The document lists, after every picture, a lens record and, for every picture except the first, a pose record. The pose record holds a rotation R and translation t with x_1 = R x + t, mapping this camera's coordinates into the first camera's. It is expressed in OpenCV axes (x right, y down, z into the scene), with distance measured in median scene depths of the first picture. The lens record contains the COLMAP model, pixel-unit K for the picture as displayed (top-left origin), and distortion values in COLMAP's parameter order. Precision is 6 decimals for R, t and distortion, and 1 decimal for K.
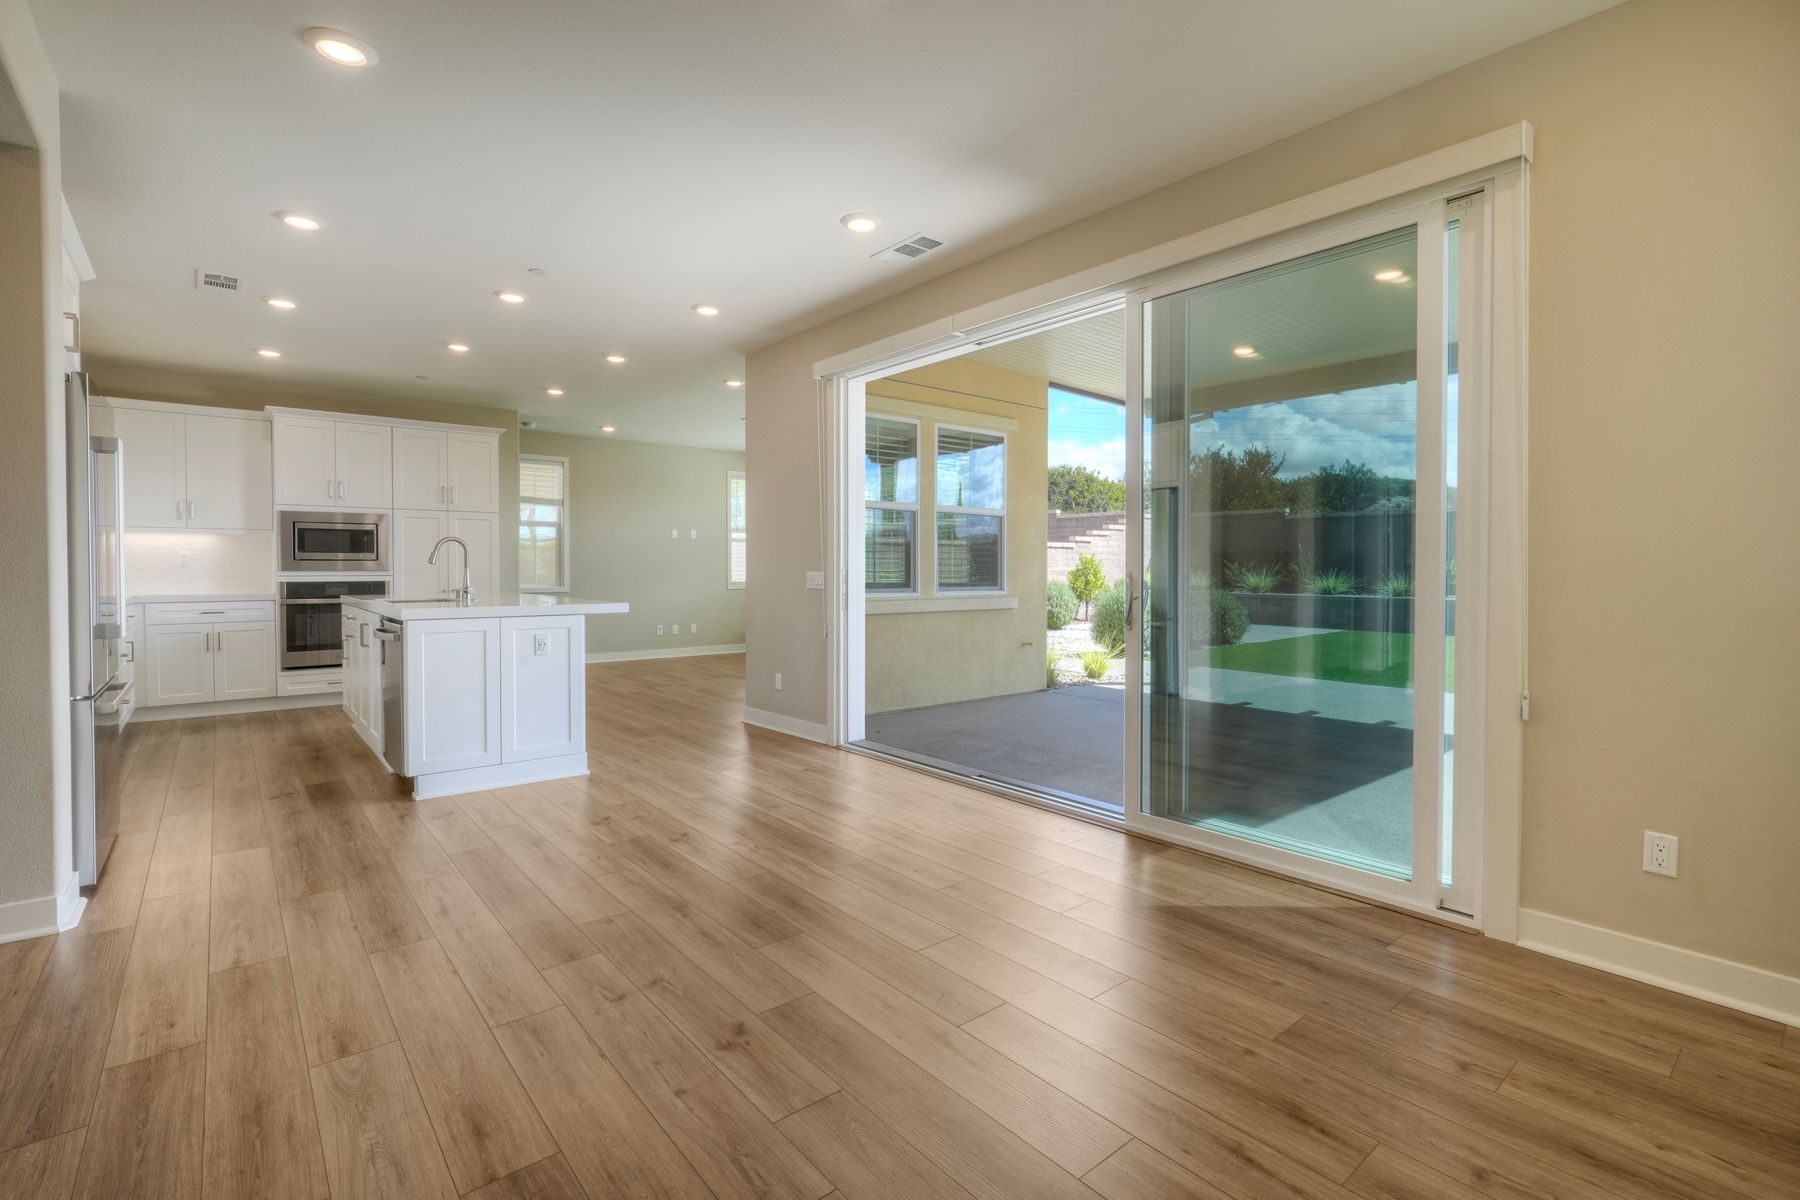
lens RADIAL K [[818.7, 0, 901.6], [0, 818.7, 583.7], [0, 0, 1]] dist [-0.001376, 0.000279]
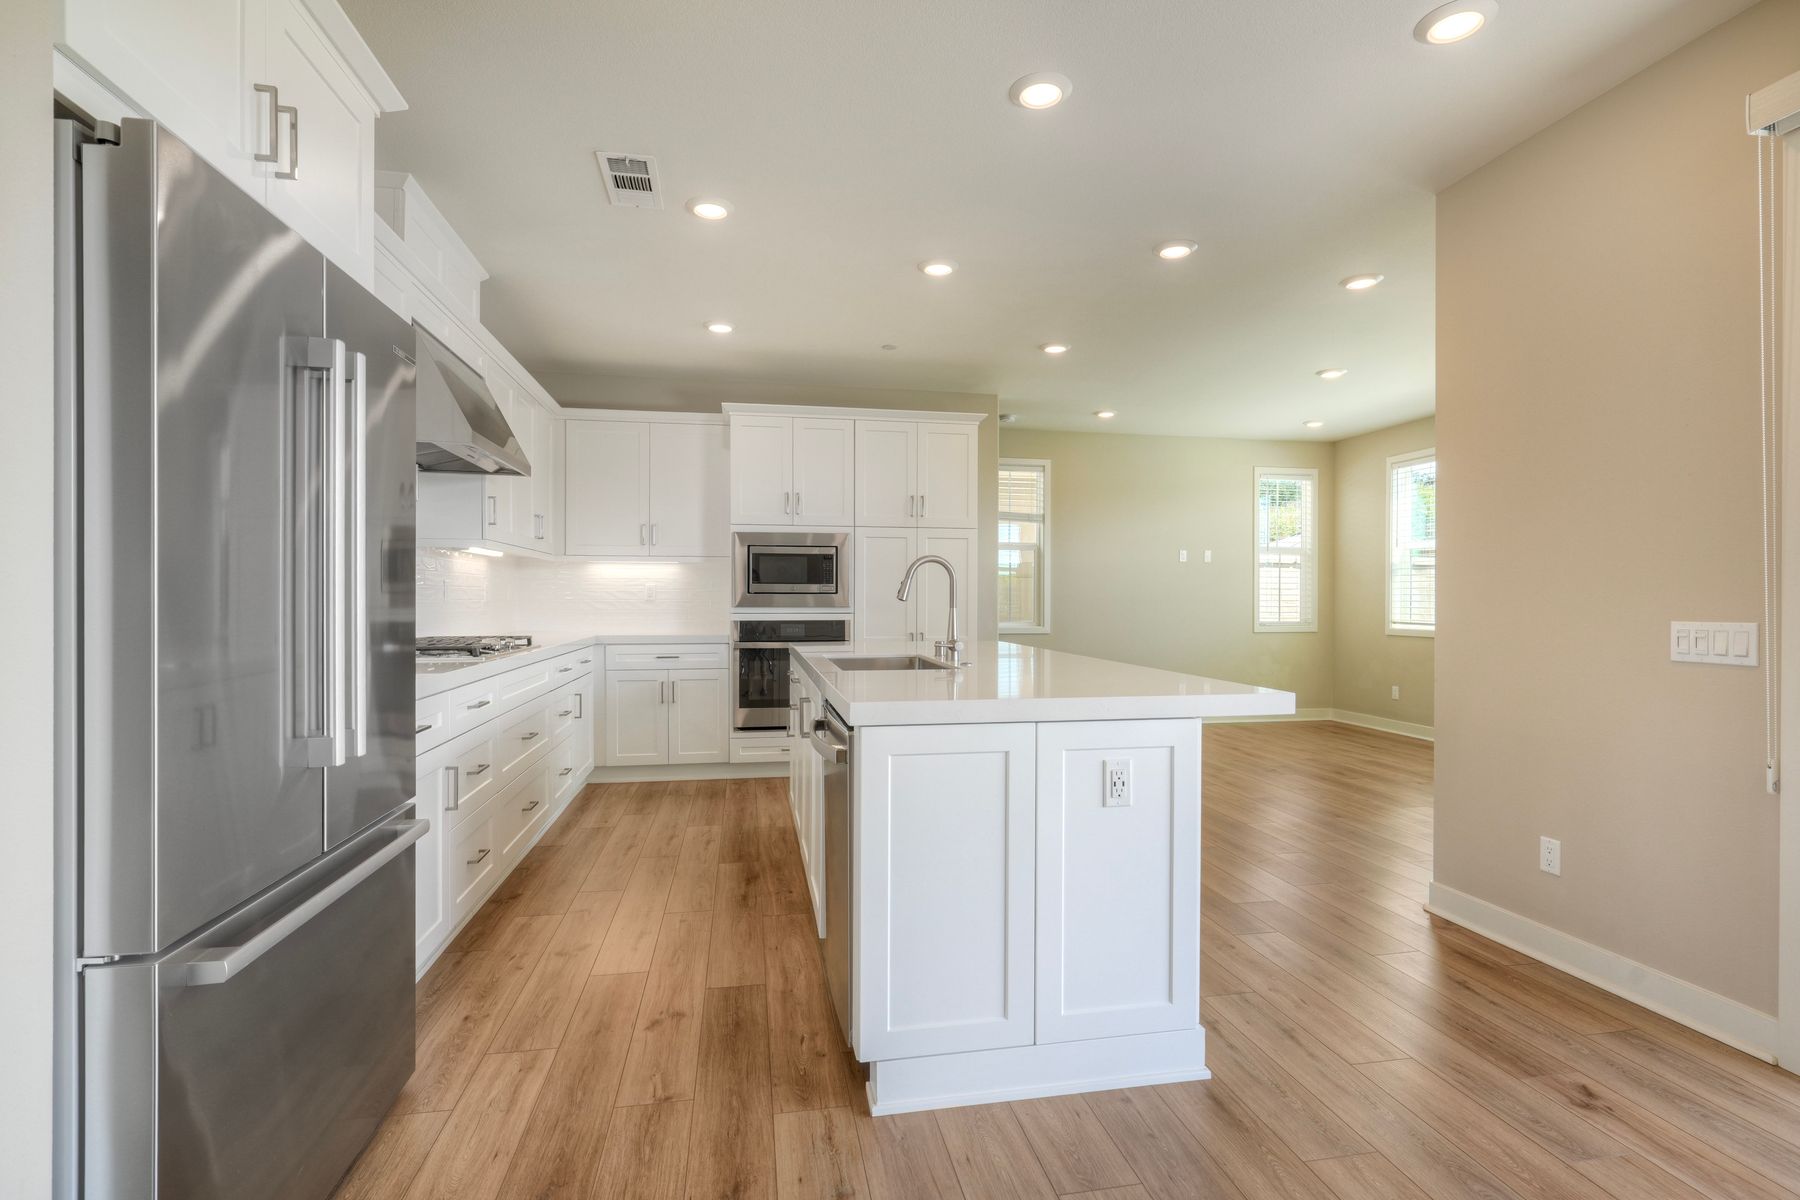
lens RADIAL K [[858.8, 0, 900.0], [0, 858.8, 600.0], [0, 0, 1]] dist [0.000117, 0.000038]
pose [[0.871389, 0.003005, -0.490583, -0.216562], [-0.011703, 0.999824, -0.014663, -0.012617], [0.490453, 0.018519, 0.871271, 0.366249]]
